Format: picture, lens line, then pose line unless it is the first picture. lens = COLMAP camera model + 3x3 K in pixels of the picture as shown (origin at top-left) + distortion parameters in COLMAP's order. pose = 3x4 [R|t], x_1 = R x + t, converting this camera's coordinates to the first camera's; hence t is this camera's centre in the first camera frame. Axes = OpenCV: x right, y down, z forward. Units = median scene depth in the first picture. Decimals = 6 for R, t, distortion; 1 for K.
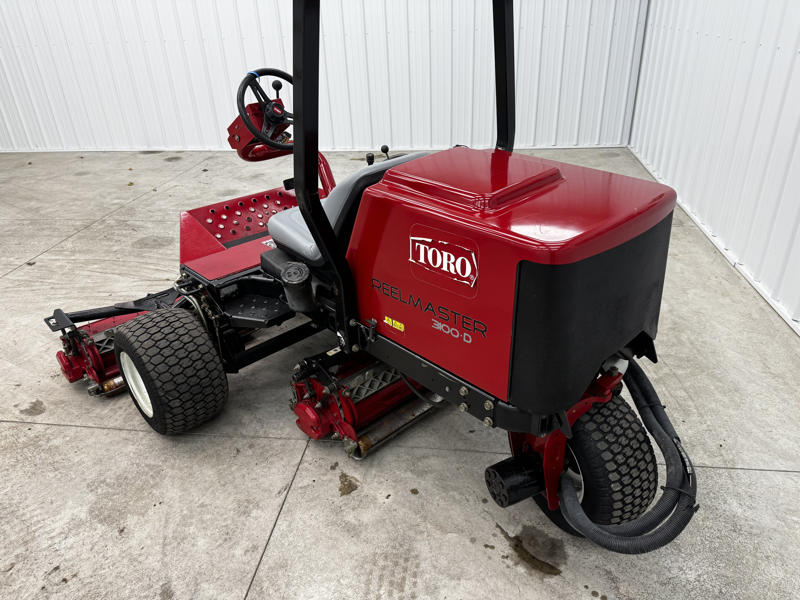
lens RADIAL K [[562.2, 0, 396.3], [0, 562.2, 304.5], [0, 0, 1]] dist [0.030104, -0.040851]
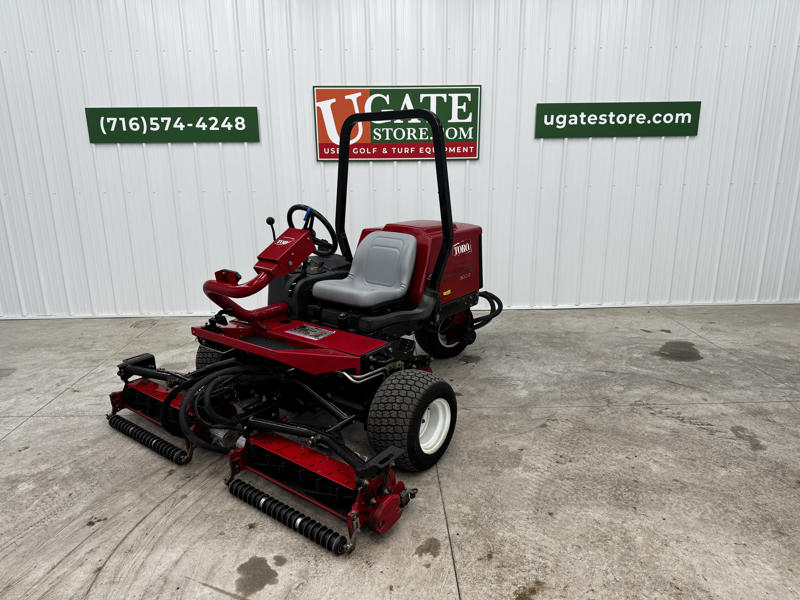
lens RADIAL K [[562.2, 0, 400.0], [0, 562.2, 300.6], [0, 0, 1]] dist [0.030104, -0.040851]
pose [[-0.171426, -0.219244, 0.960492, -1.818360], [0.476569, 0.834816, 0.275614, -0.550386], [-0.862261, 0.504989, -0.038624, 1.103609]]
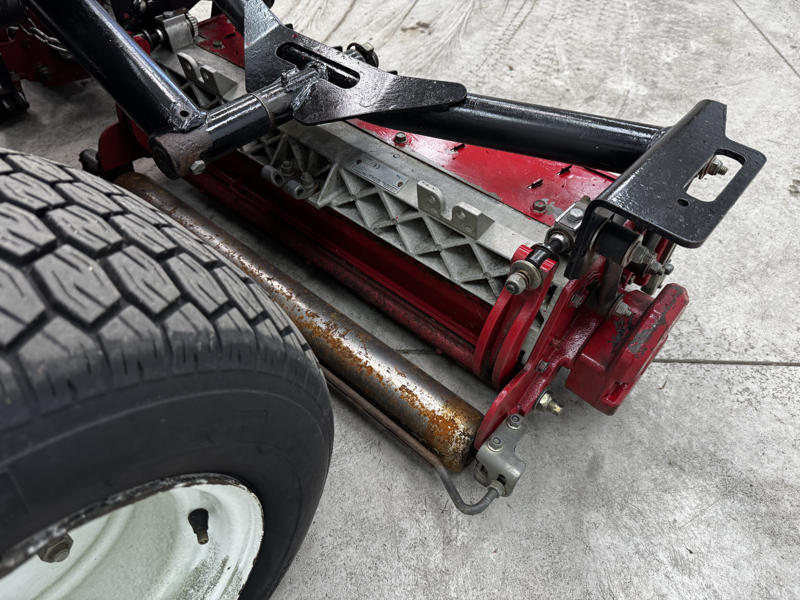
lens RADIAL K [[562.2, 0, 402.8], [0, 562.2, 306.1], [0, 0, 1]] dist [0.030104, -0.040851]
pose [[0.111556, 0.776401, -0.620288, 0.161952], [-0.487608, 0.586645, 0.646596, -0.364151], [0.865906, 0.230326, 0.444023, 1.637798]]
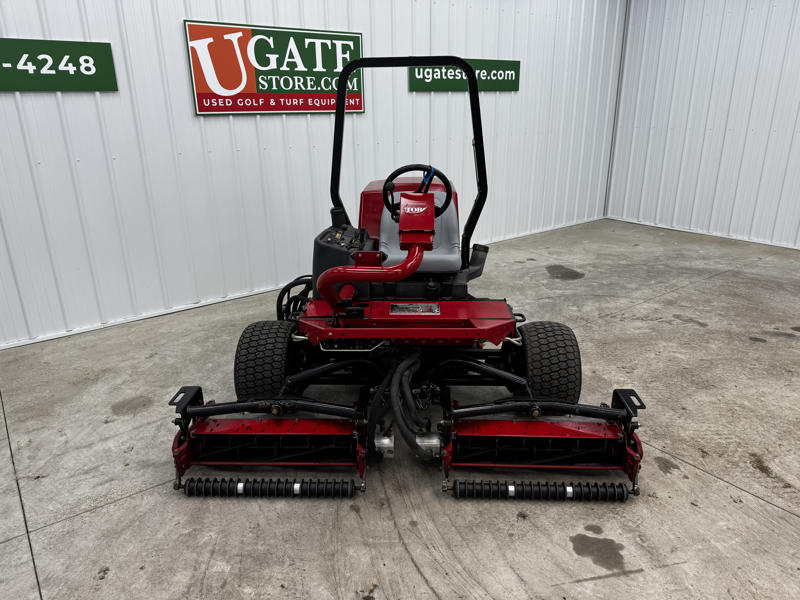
lens RADIAL K [[562.2, 0, 401.9], [0, 562.2, 301.0], [0, 0, 1]] dist [0.030104, -0.040851]
pose [[-0.713252, -0.193878, 0.673559, -1.183826], [0.358937, 0.724376, 0.588594, -1.033813], [-0.602026, 0.661582, -0.447073, 1.968585]]
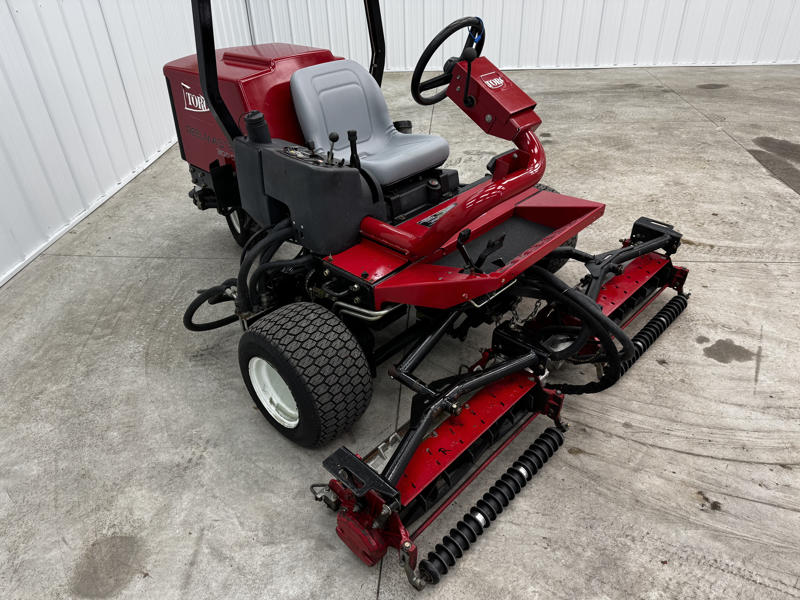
lens RADIAL K [[562.2, 0, 400.2], [0, 562.2, 304.7], [0, 0, 1]] dist [0.030104, -0.040851]
pose [[-0.995650, 0.090131, -0.023615, -0.082735], [0.021244, 0.466383, 0.884328, -1.092208], [0.090720, 0.879979, -0.466269, 2.001803]]
